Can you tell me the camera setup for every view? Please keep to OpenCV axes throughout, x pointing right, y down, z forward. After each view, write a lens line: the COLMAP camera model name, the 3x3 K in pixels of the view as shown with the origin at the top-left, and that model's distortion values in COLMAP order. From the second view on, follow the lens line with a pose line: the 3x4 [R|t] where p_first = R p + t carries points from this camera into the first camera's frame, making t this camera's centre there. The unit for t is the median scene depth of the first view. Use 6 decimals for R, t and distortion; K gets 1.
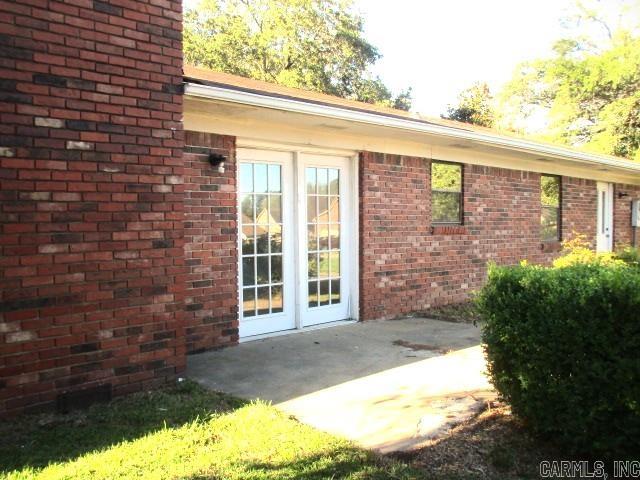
lens RADIAL K [[586.2, 0, 320.8], [0, 586.2, 238.1], [0, 0, 1]] dist [0.000100, 0.000000]
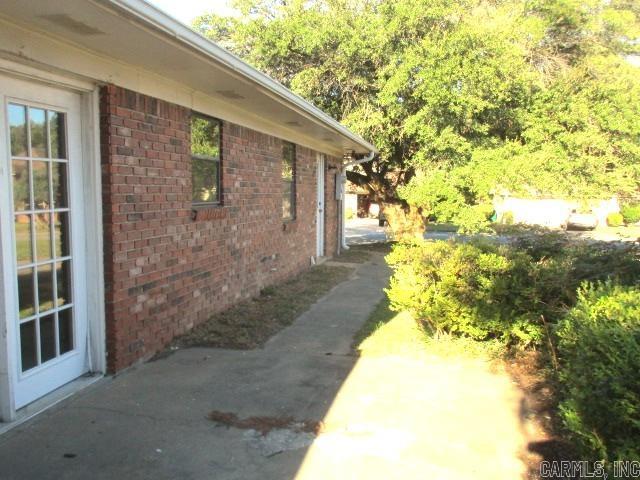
lens RADIAL K [[586.2, 0, 321.7], [0, 586.2, 234.9], [0, 0, 1]] dist [0.000100, 0.000000]
pose [[0.816970, -0.042079, 0.575143, -0.087367], [0.013448, 0.998453, 0.053946, -0.026545], [-0.576524, -0.036338, 0.816272, 0.372689]]
